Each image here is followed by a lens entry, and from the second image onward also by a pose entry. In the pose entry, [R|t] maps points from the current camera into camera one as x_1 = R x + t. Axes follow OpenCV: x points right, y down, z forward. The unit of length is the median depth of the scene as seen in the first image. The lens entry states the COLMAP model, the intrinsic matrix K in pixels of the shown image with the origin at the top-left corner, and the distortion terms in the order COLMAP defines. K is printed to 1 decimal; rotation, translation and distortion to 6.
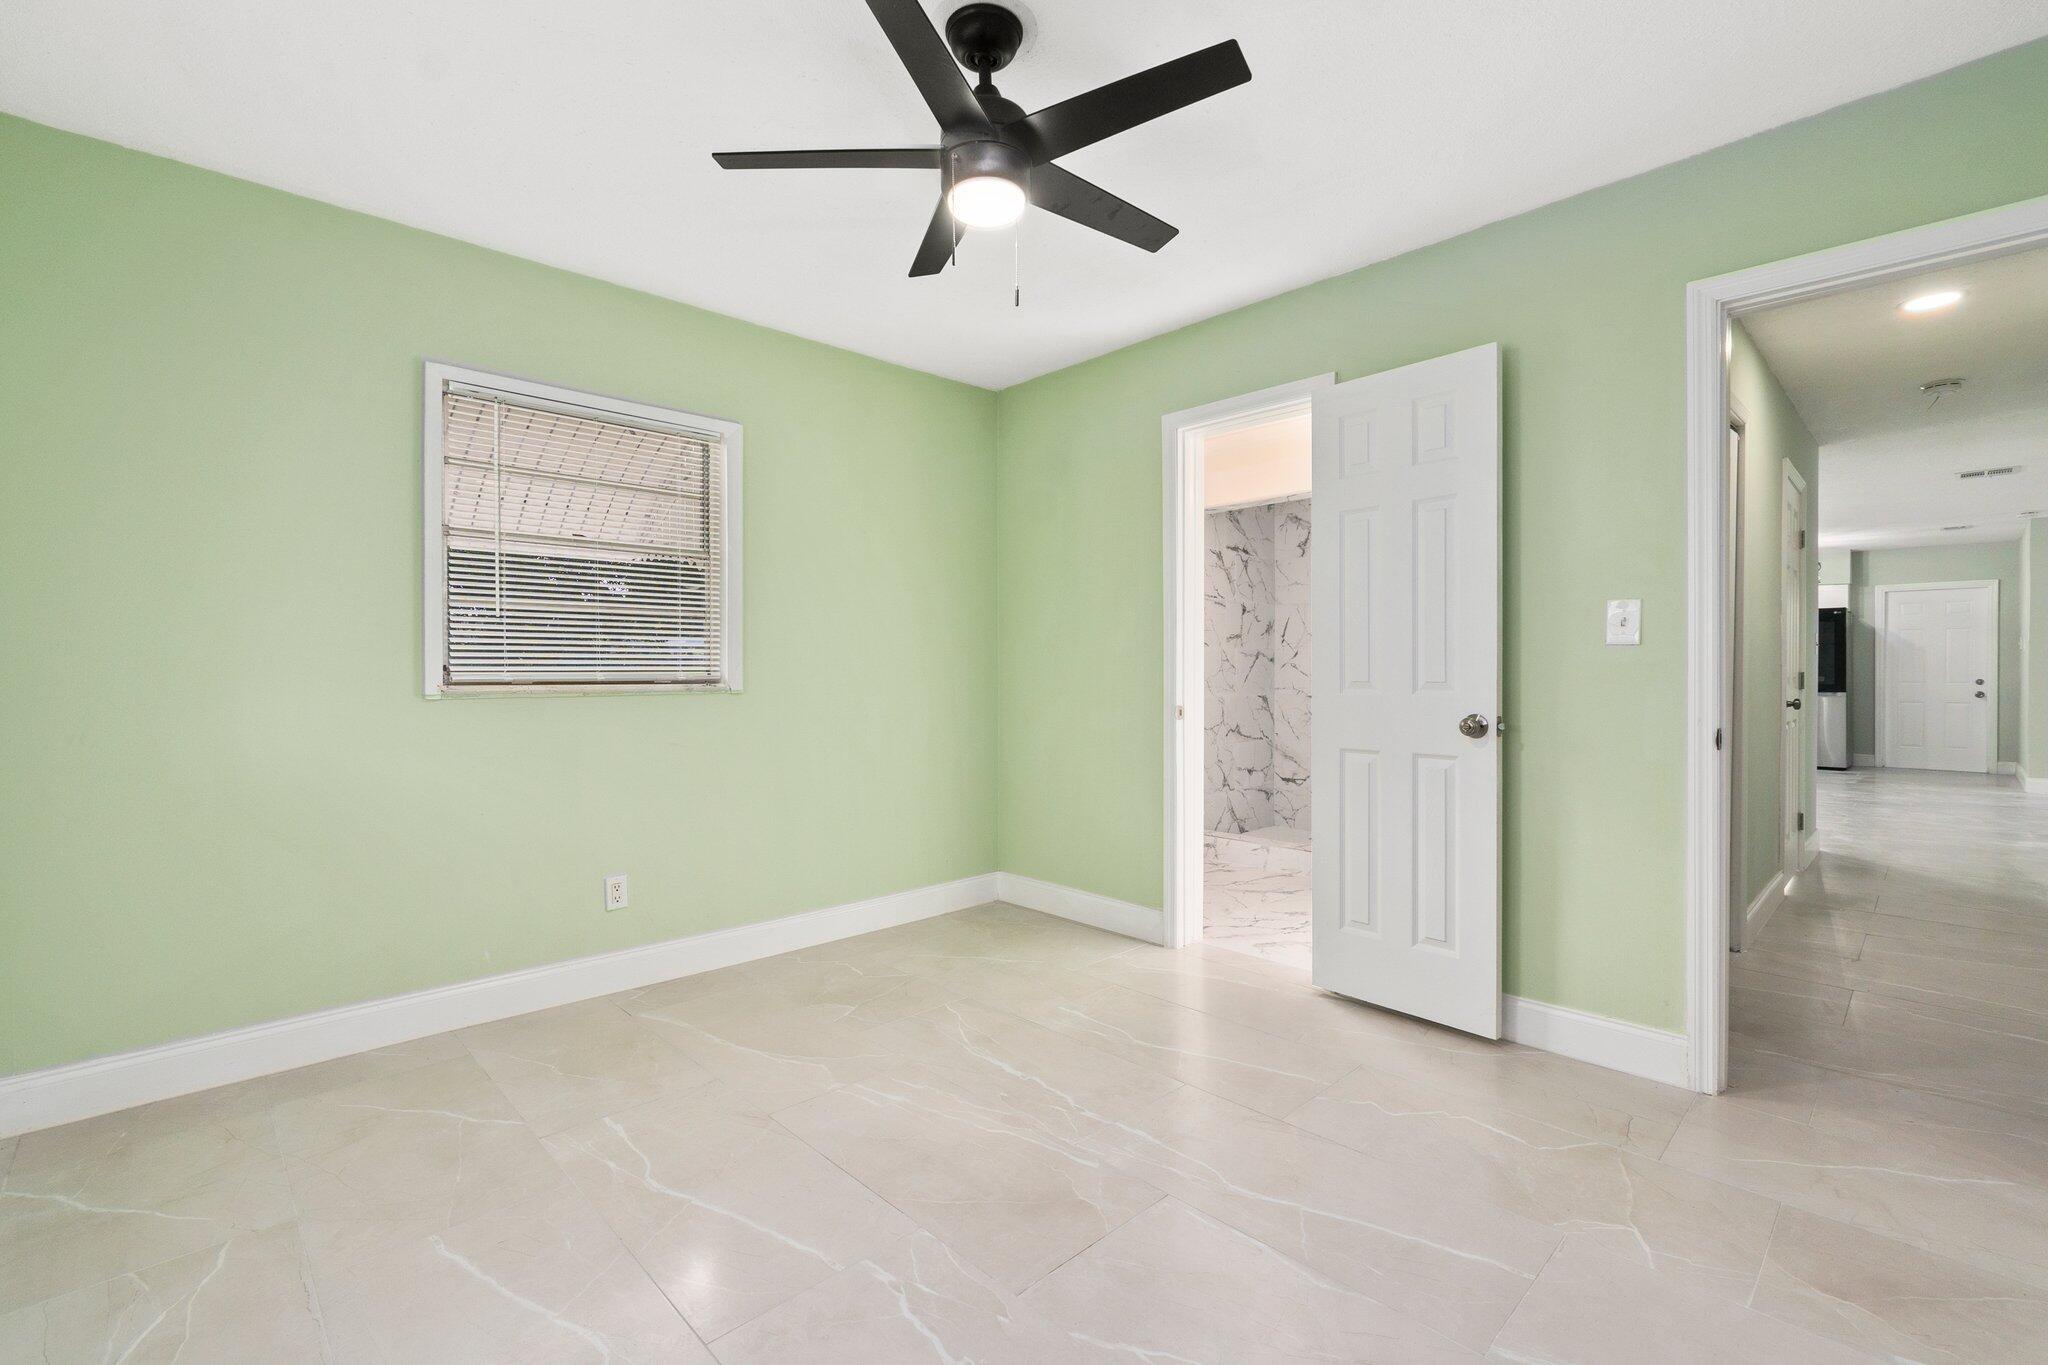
lens RADIAL K [[882.7, 0, 1019.9], [0, 882.7, 675.8], [0, 0, 1]] dist [-0.002405, 0.000085]
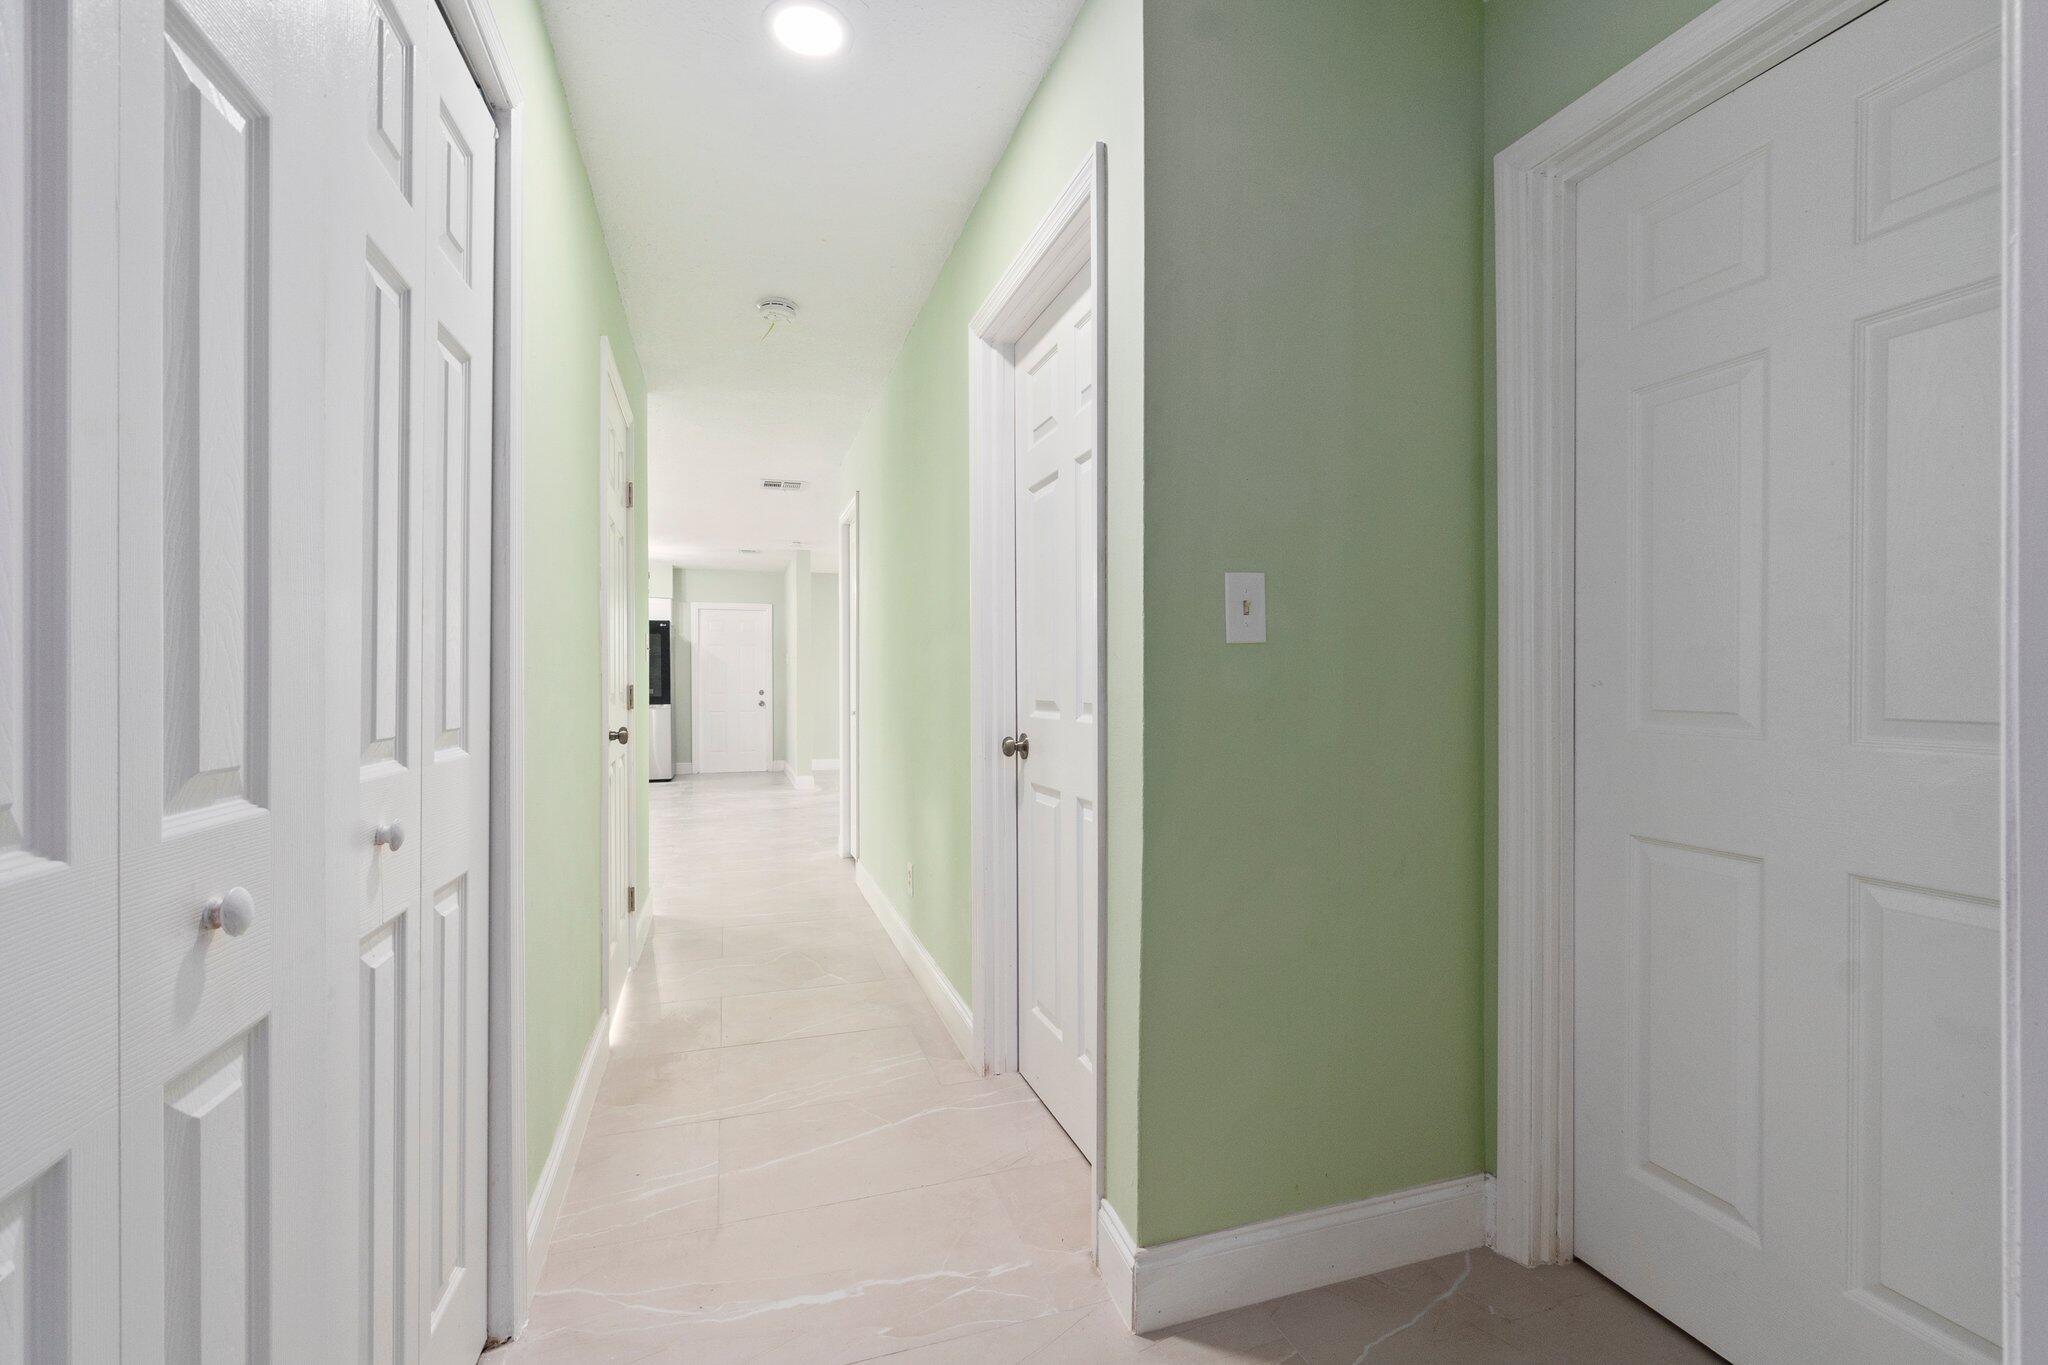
lens RADIAL K [[882.7, 0, 1009.3], [0, 882.7, 686.3], [0, 0, 1]] dist [-0.002405, 0.000085]
pose [[0.430897, -0.005658, 0.902384, 0.358836], [0.008557, 0.999961, 0.002183, -0.001823], [-0.902361, 0.006781, 0.430928, 0.397916]]
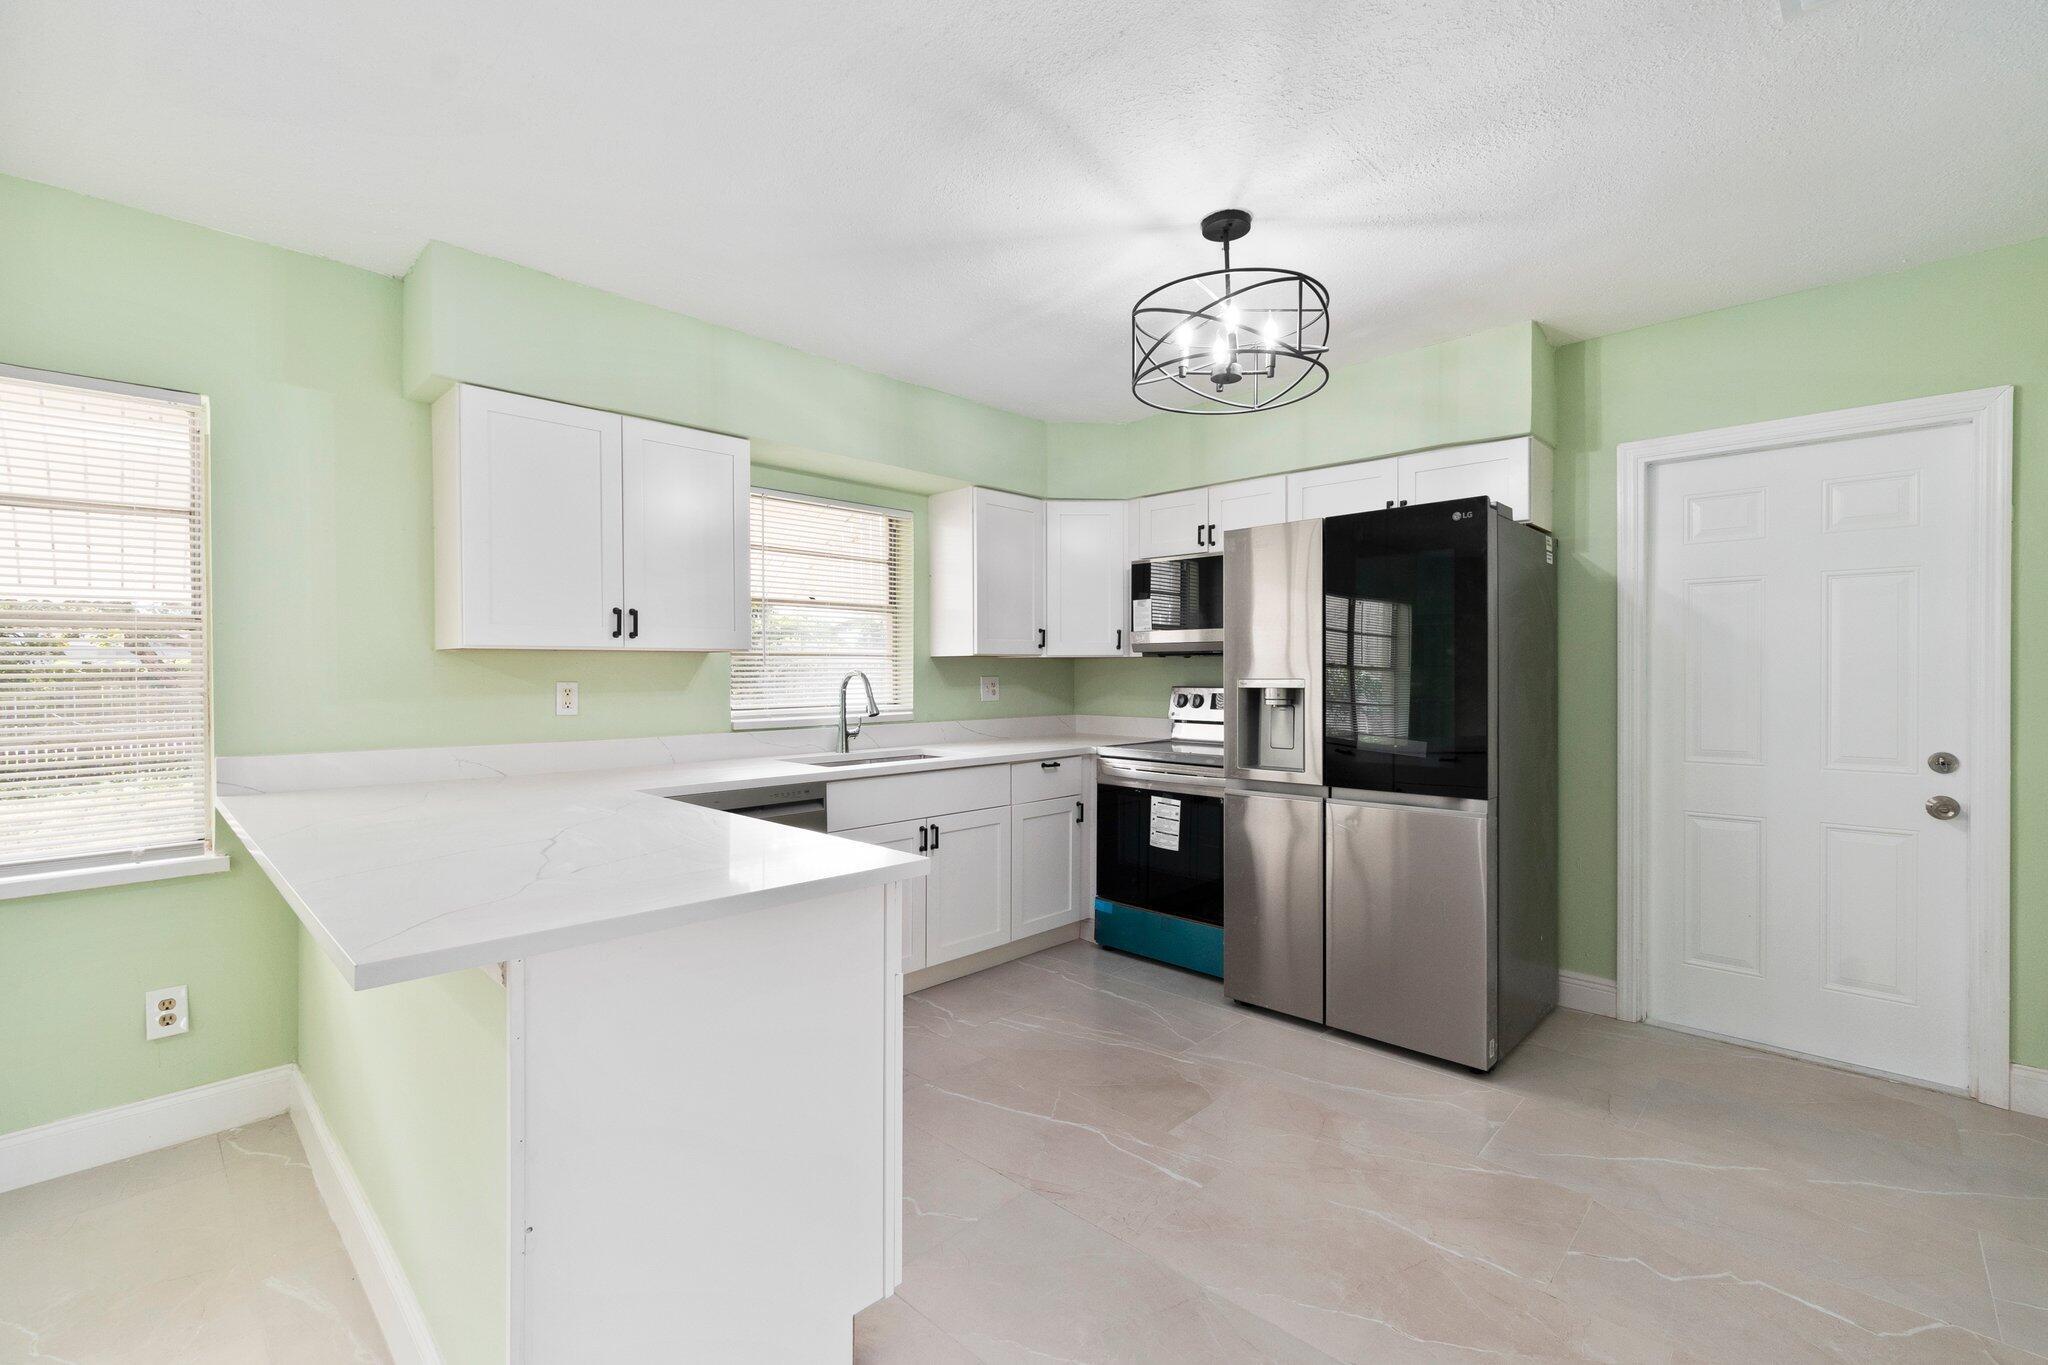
lens RADIAL K [[882.7, 0, 1009.8], [0, 882.7, 680.3], [0, 0, 1]] dist [-0.002405, 0.000085]
pose [[0.999029, -0.005176, 0.043748, 1.453980], [0.005012, 0.999980, 0.003870, -0.040101], [-0.043767, -0.003647, 0.999035, 1.364272]]
